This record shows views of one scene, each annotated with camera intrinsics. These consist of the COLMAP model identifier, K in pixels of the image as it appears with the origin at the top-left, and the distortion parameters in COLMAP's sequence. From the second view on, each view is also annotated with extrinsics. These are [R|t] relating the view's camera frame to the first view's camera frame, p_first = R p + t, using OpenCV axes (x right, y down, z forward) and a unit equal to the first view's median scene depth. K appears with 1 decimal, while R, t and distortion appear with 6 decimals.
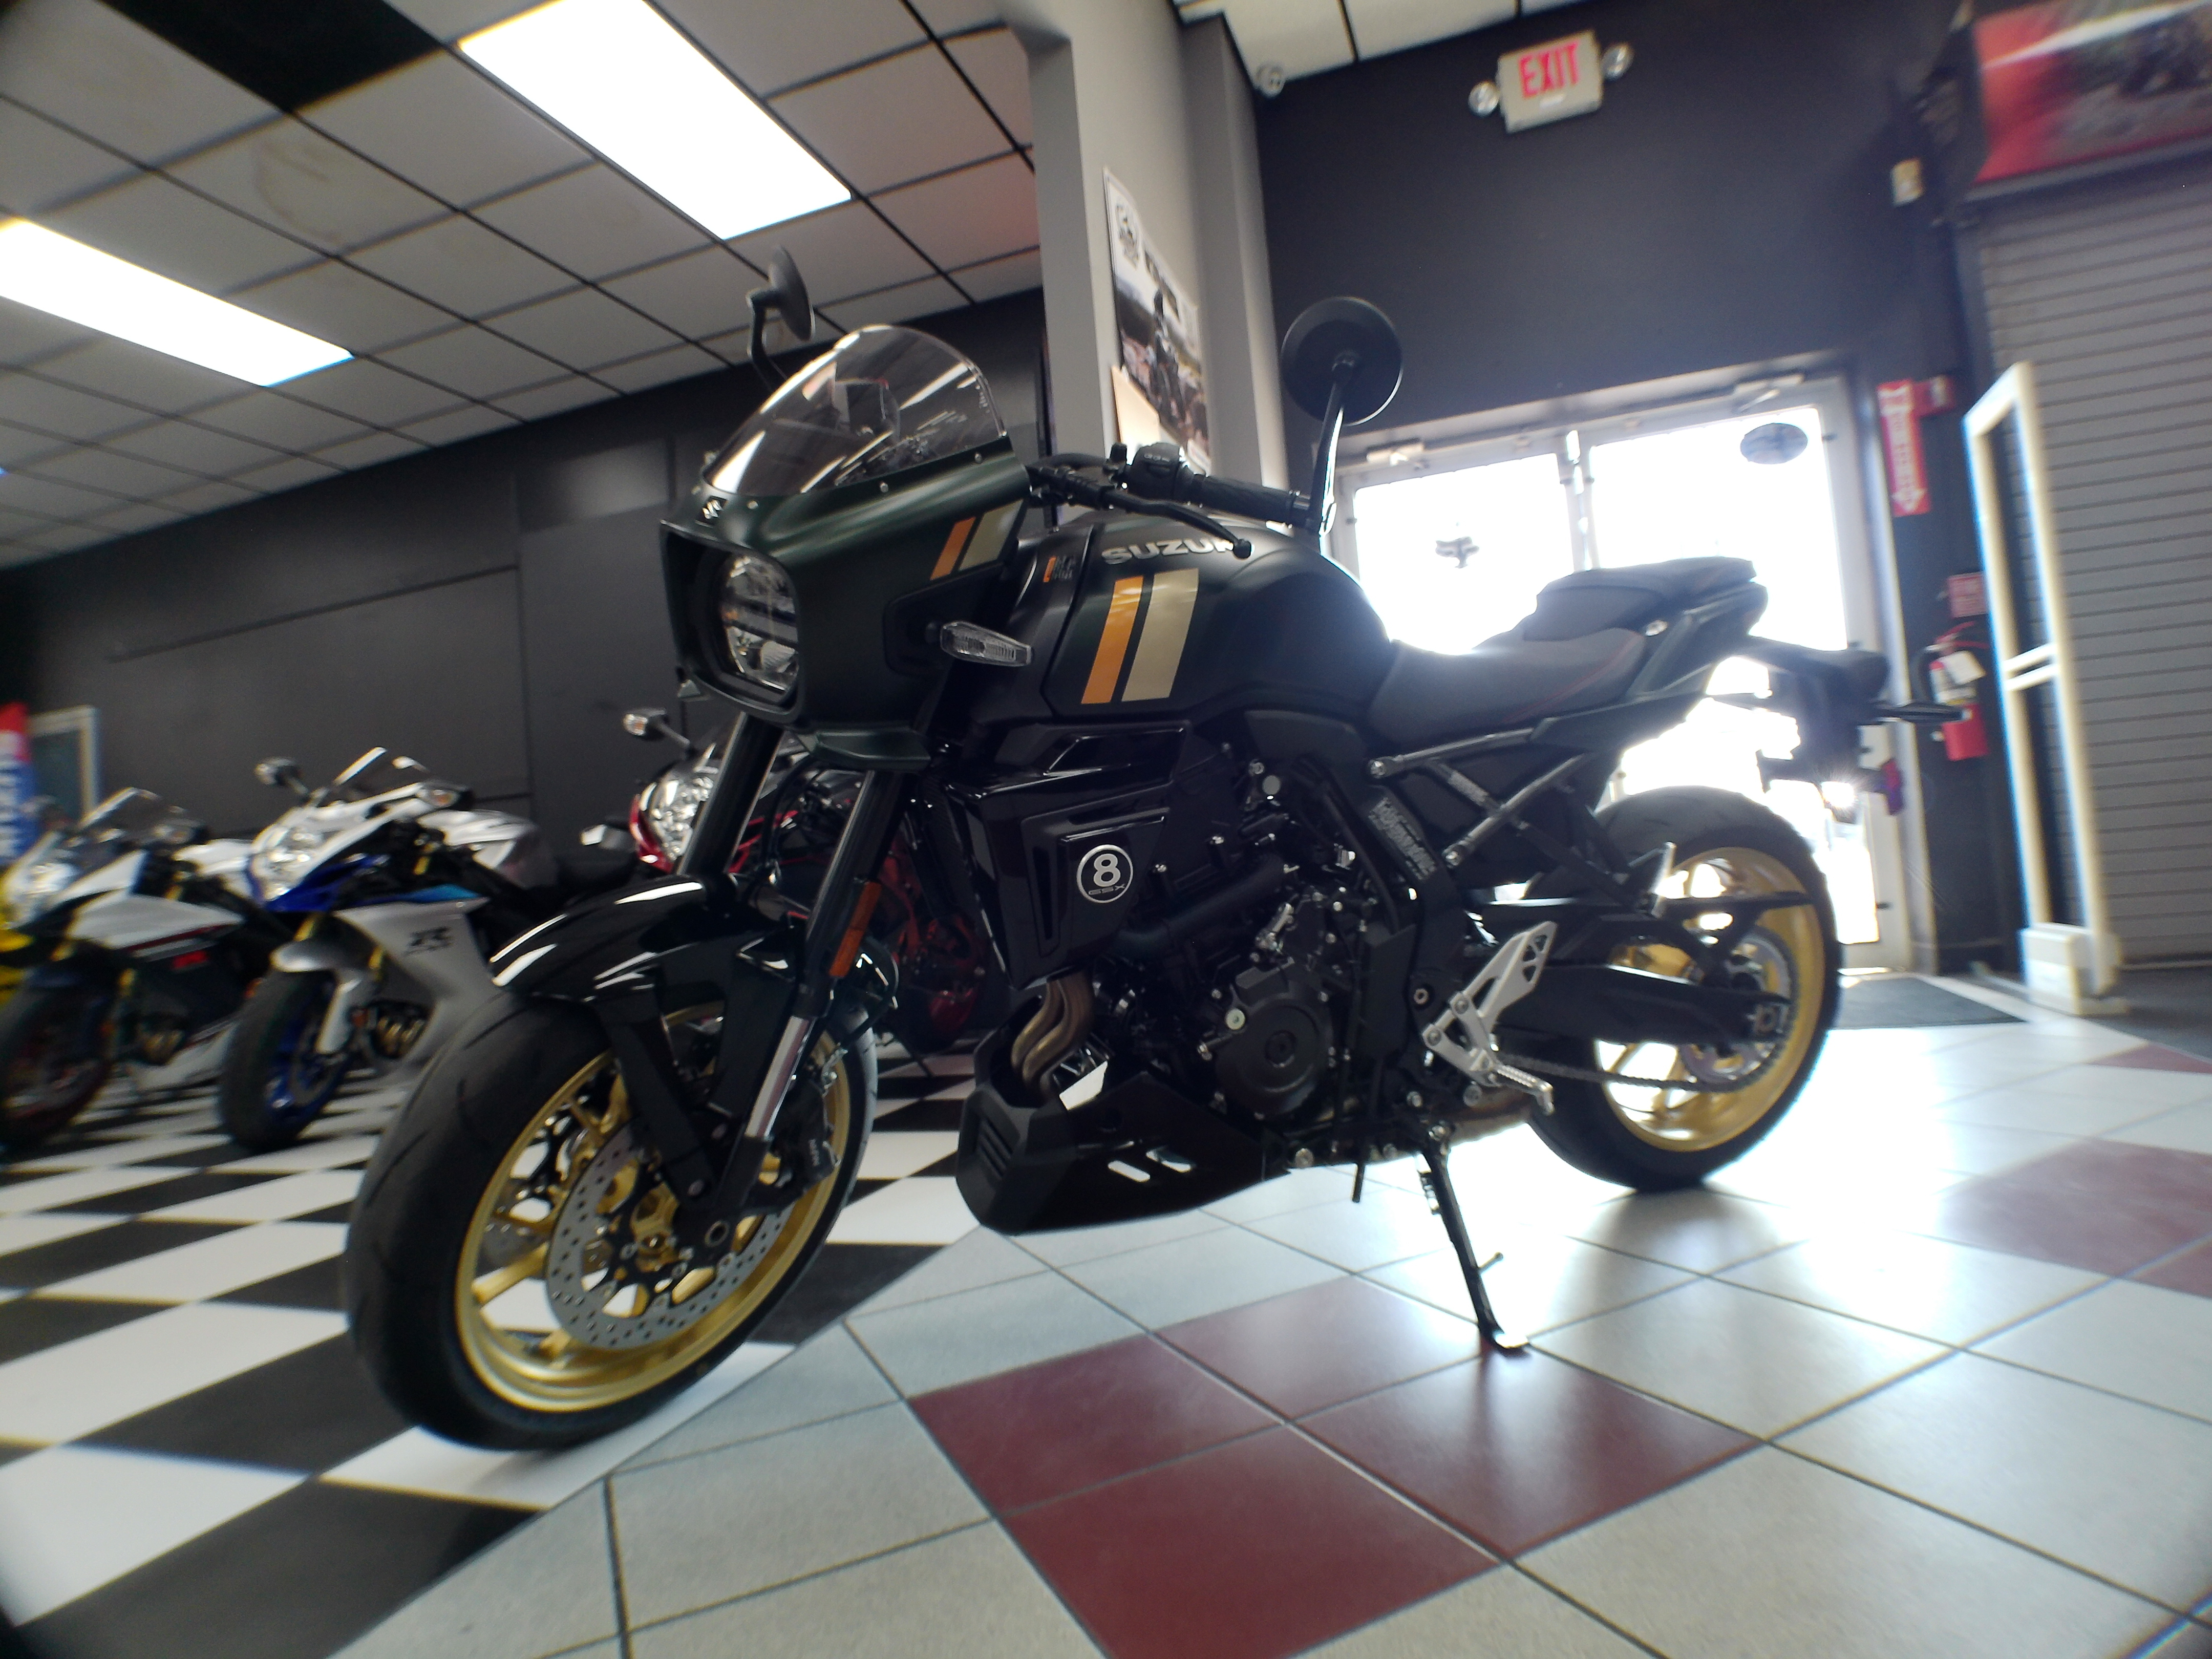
lens RADIAL K [[1204.7, 0, 1153.5], [0, 1204.7, 820.9], [0, 0, 1]] dist [-0.059823, 0.026935]
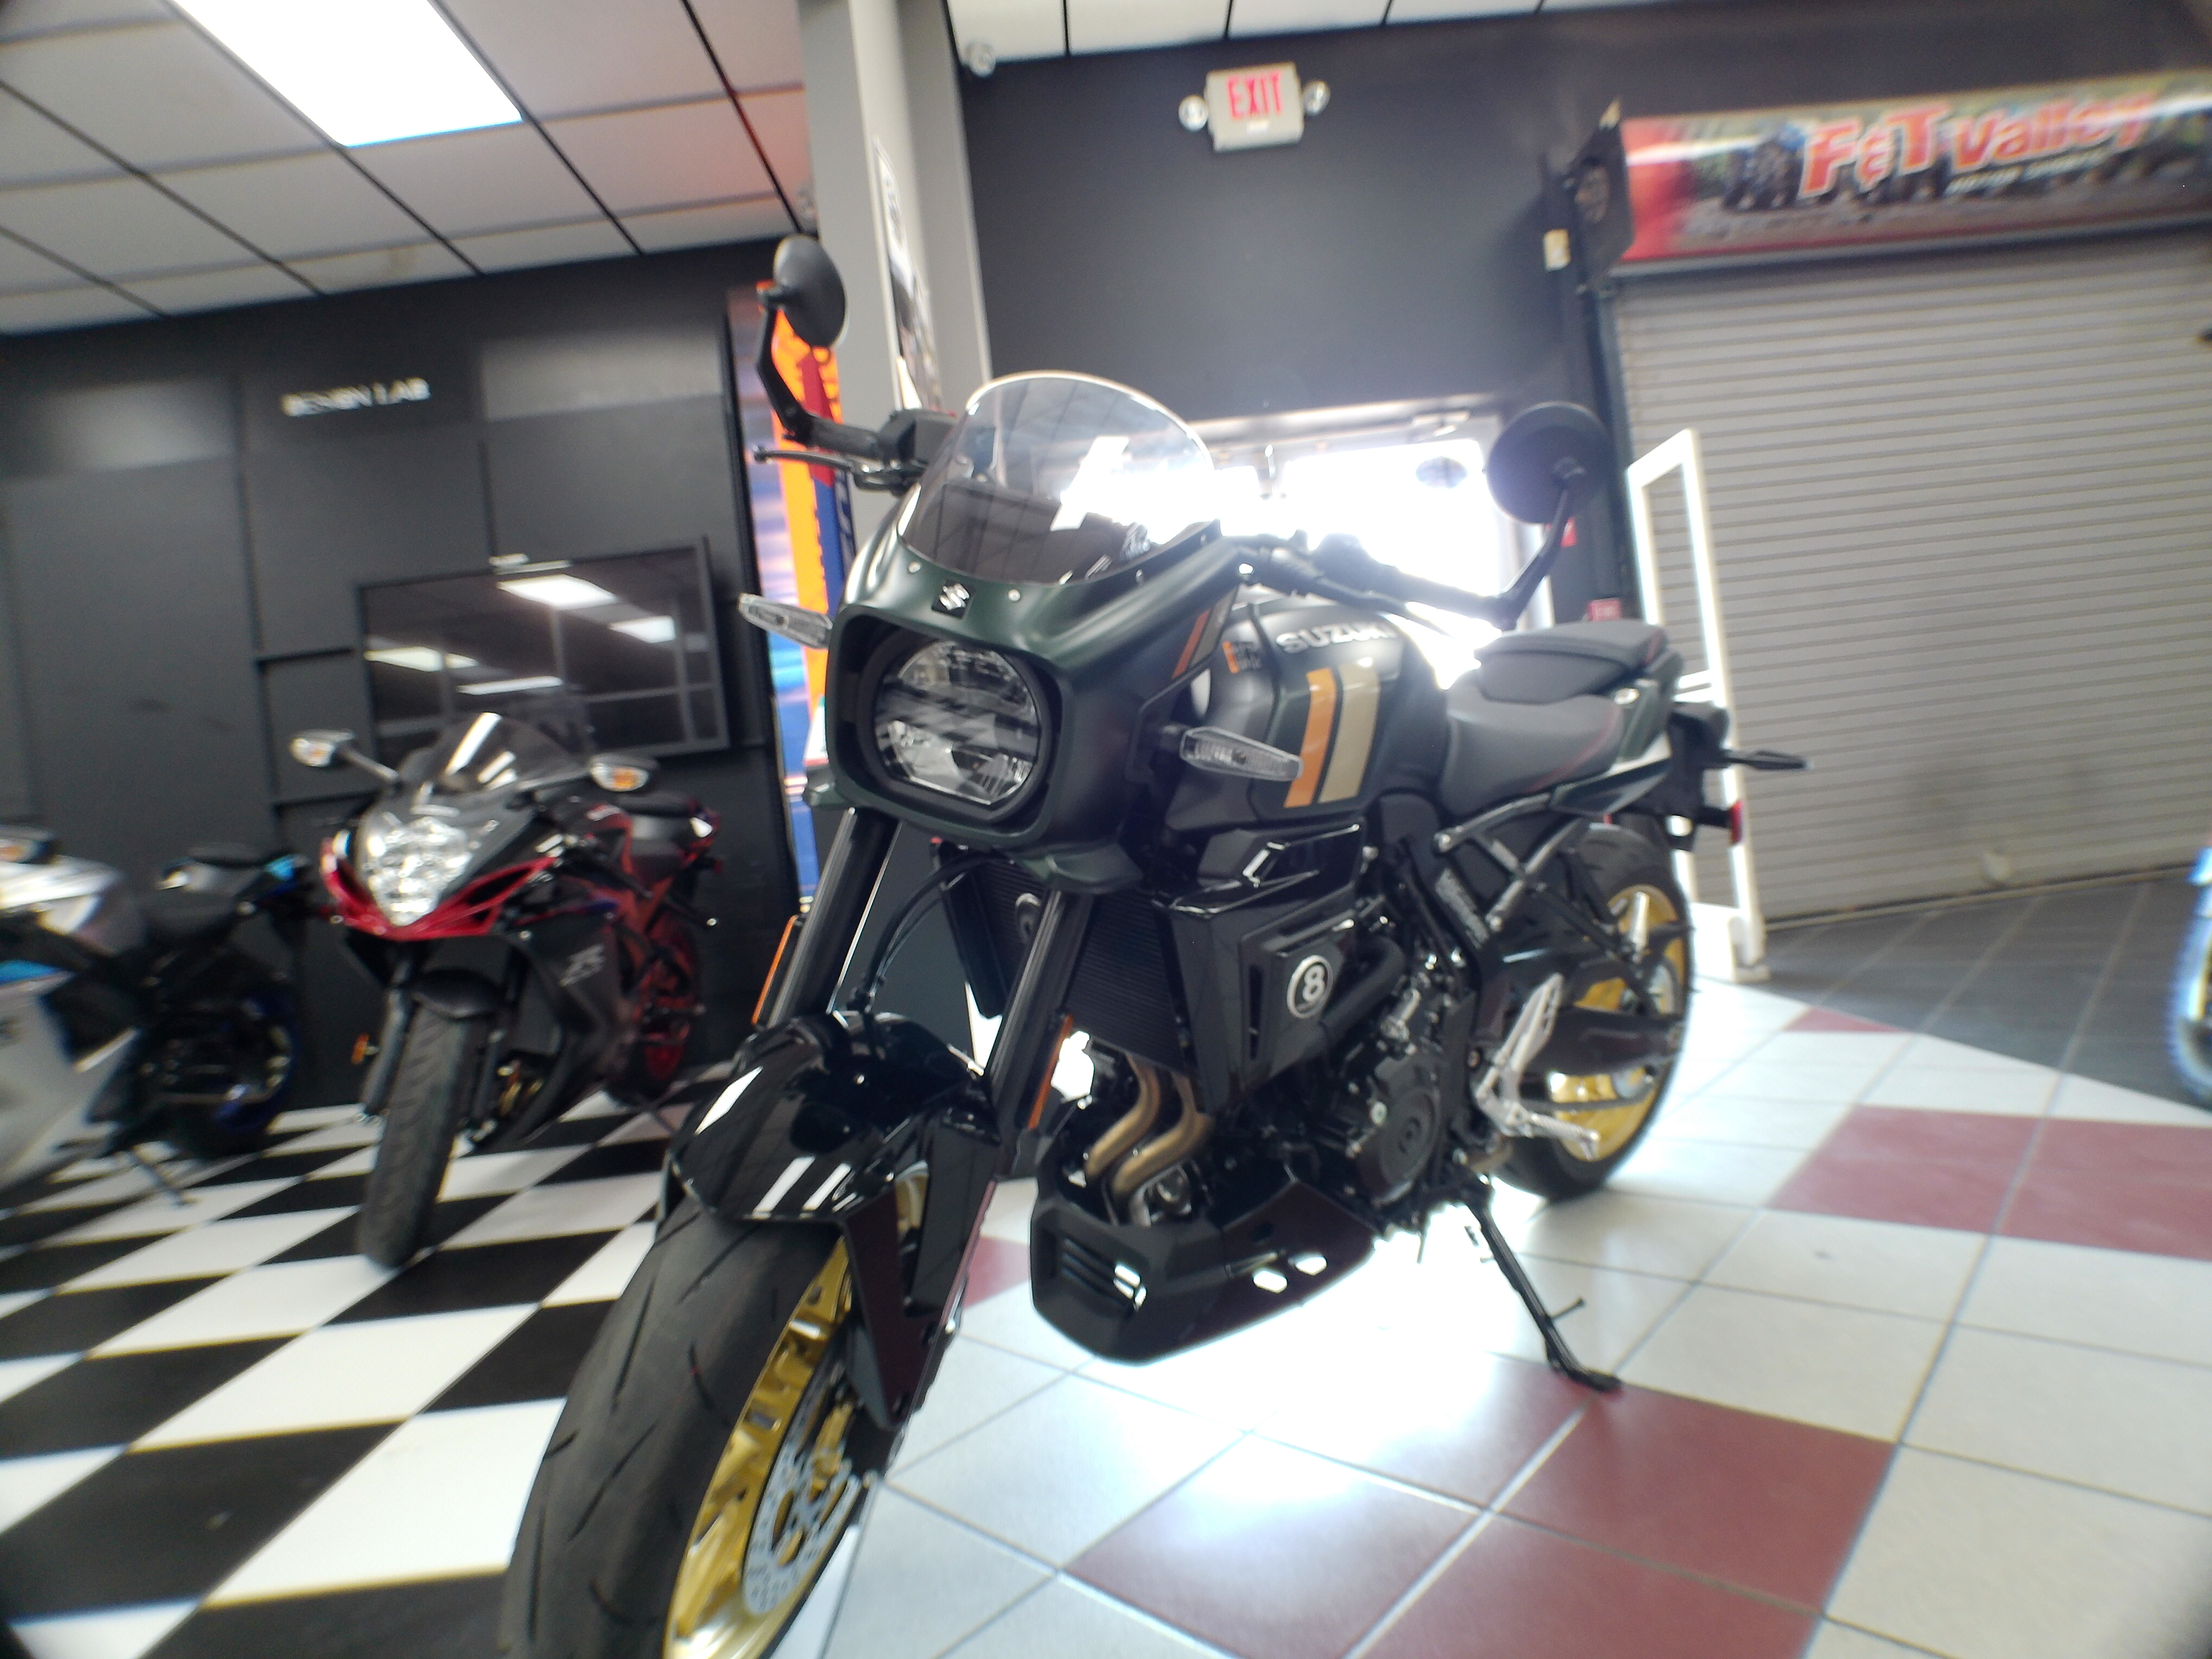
lens RADIAL K [[1203.0, 0, 1139.0], [0, 1203.0, 817.8], [0, 0, 1]] dist [-0.034979, 0.003405]
pose [[0.941685, -0.029044, 0.335239, -0.153102], [0.022636, 0.999479, 0.023010, -0.036286], [-0.335732, -0.014079, 0.941852, 0.049636]]
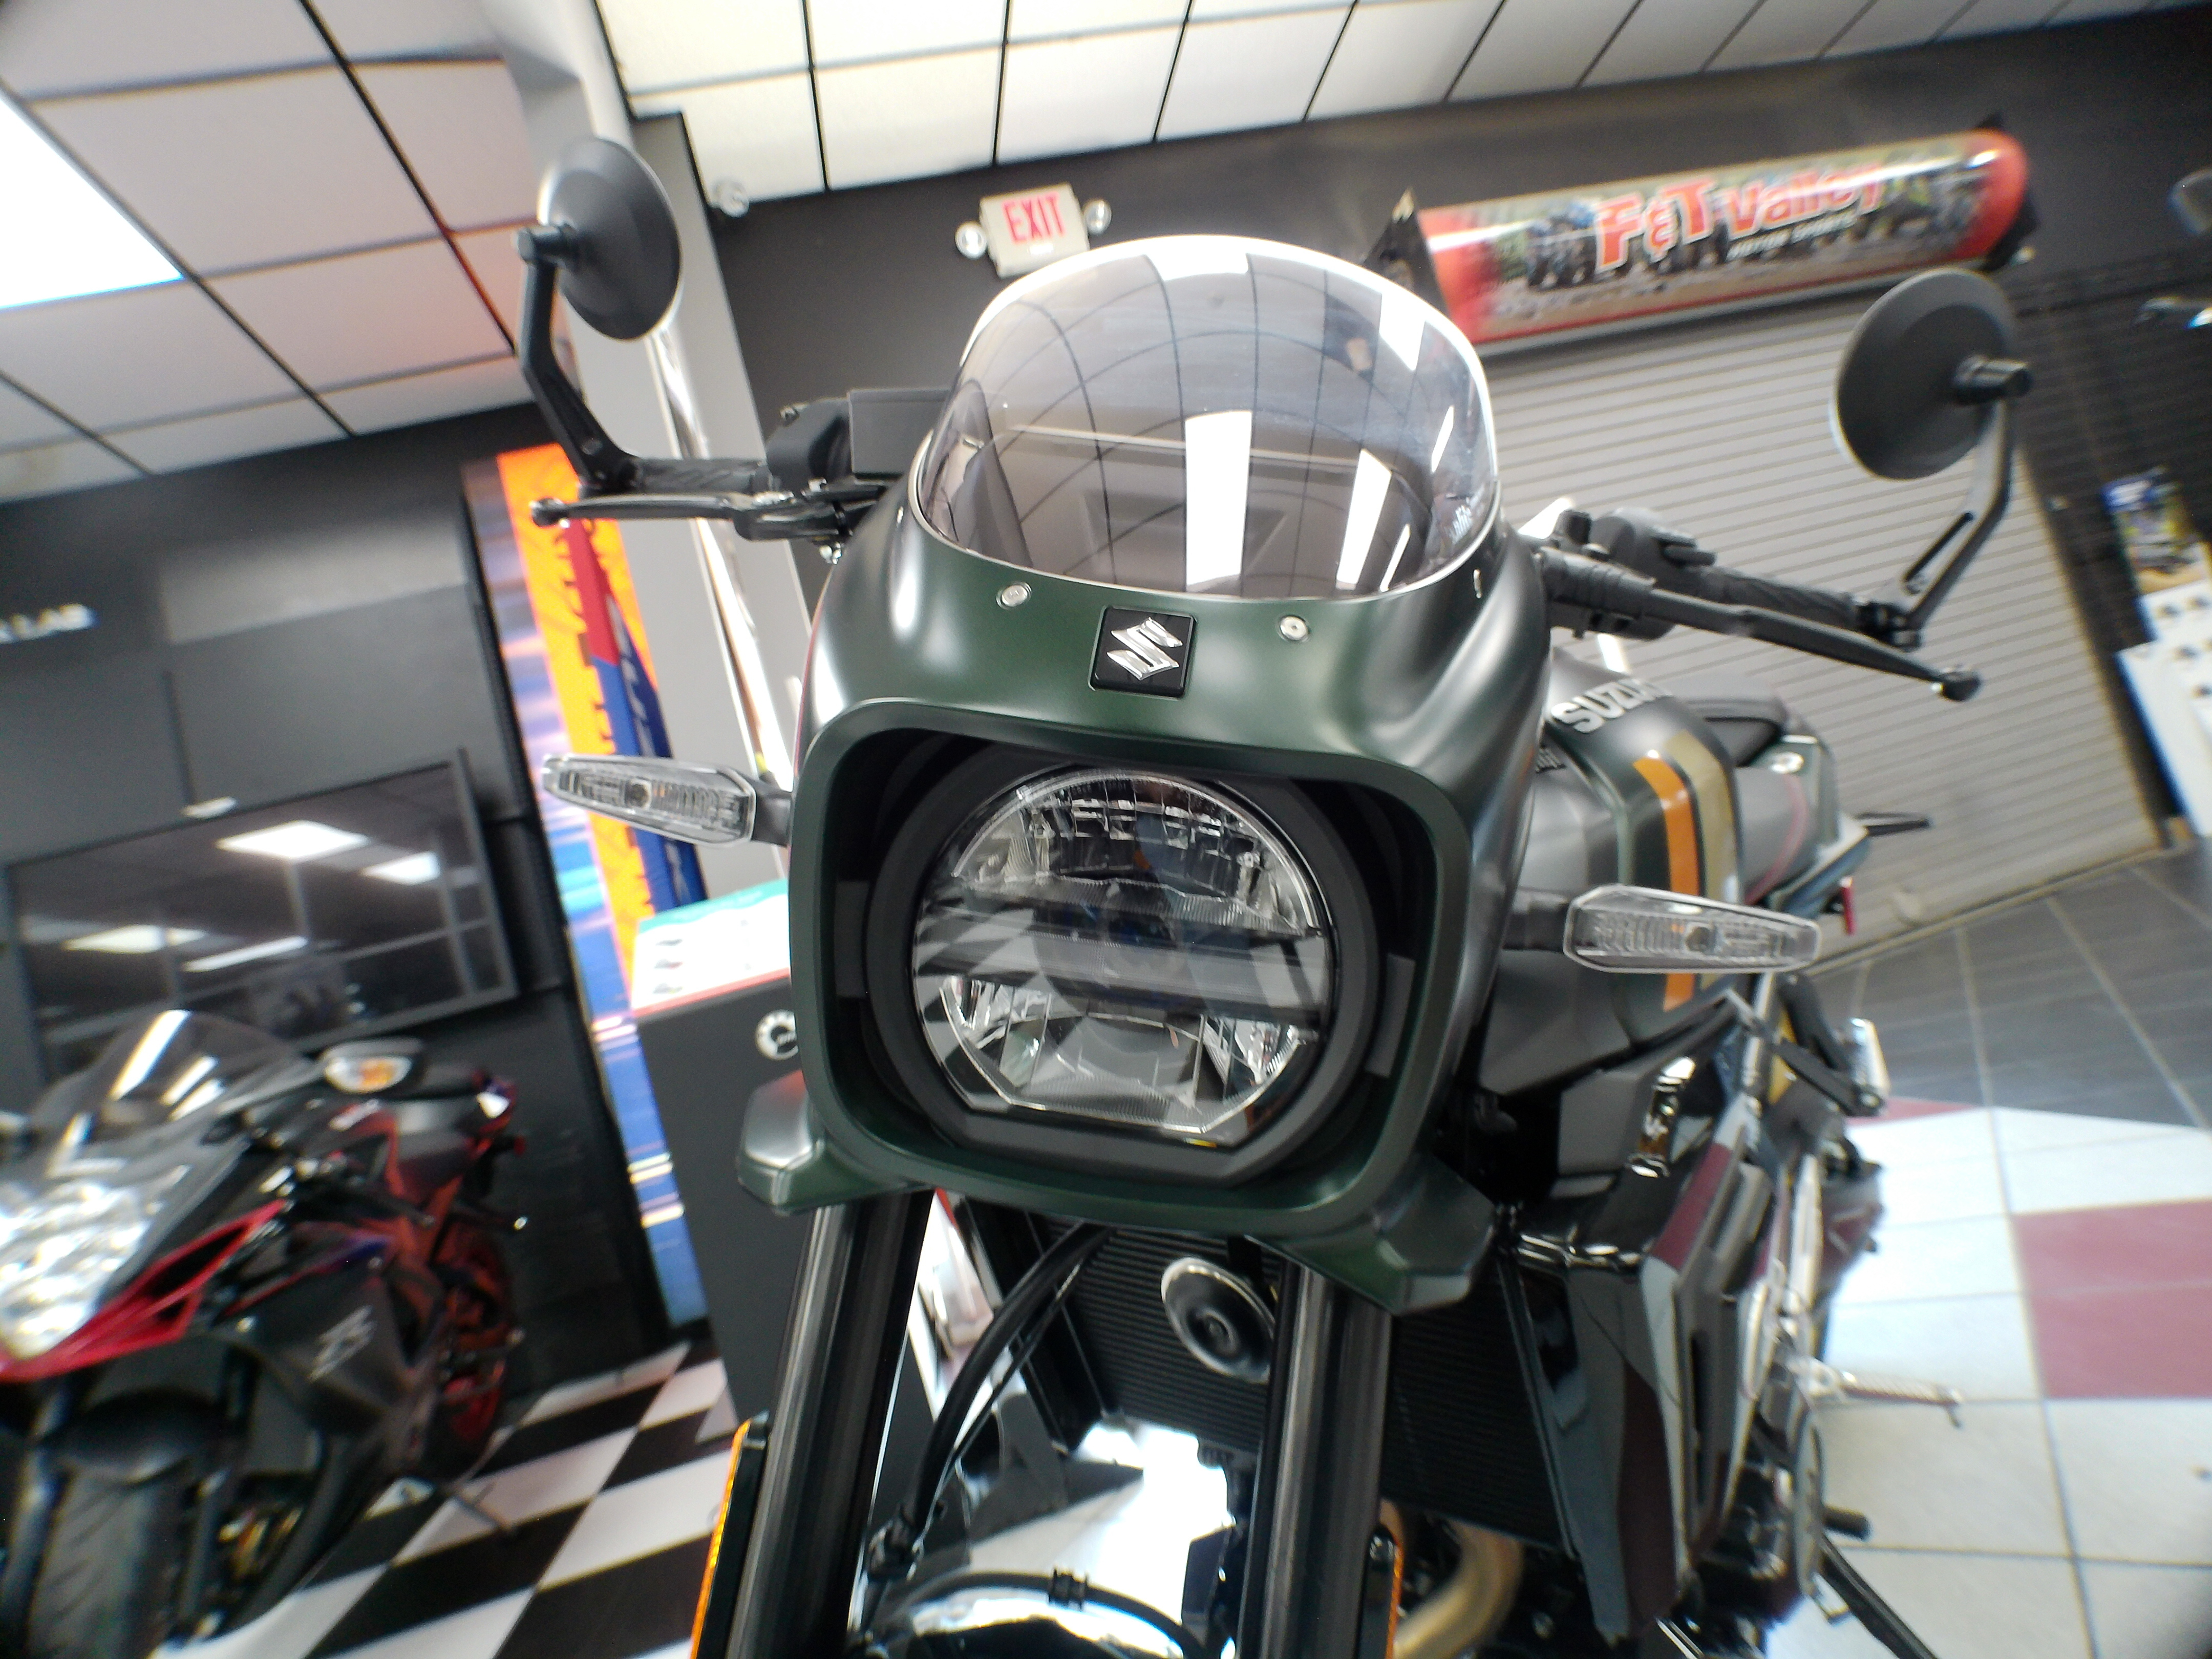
lens RADIAL K [[1211.6, 0, 1136.2], [0, 1211.6, 825.7], [0, 0, 1]] dist [-0.042331, 0.009260]
pose [[0.868215, -0.114465, 0.482804, -0.153571], [0.176020, 0.980796, -0.084002, -0.053770], [-0.463917, 0.157915, 0.871690, 0.205519]]
